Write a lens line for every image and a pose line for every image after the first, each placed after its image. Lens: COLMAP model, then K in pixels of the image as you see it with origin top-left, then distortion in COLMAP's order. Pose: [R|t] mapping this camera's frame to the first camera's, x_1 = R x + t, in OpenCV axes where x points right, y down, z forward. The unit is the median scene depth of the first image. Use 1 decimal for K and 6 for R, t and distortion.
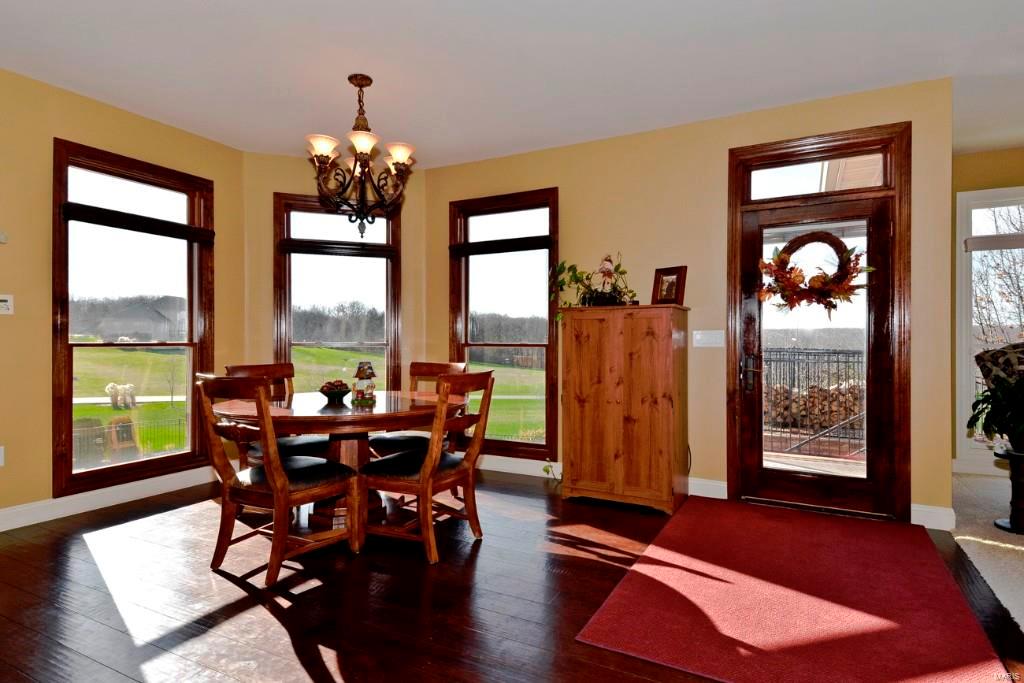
lens RADIAL K [[557.3, 0, 512.0], [0, 557.3, 341.5], [0, 0, 1]] dist [0.002590, 0.000389]
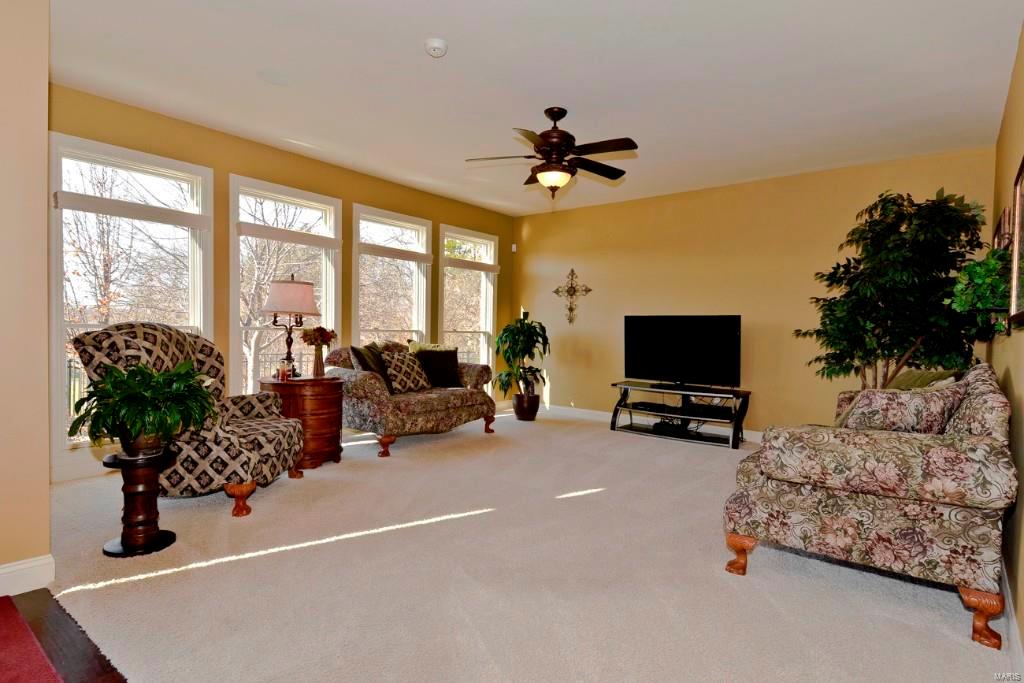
lens RADIAL K [[557.3, 0, 512.0], [0, 557.3, 341.5], [0, 0, 1]] dist [0.002590, 0.000389]
pose [[0.181368, -0.022597, 0.983156, 0.184345], [-0.014960, 0.999557, 0.025734, 0.000132], [-0.983301, -0.019376, 0.180950, 0.272914]]
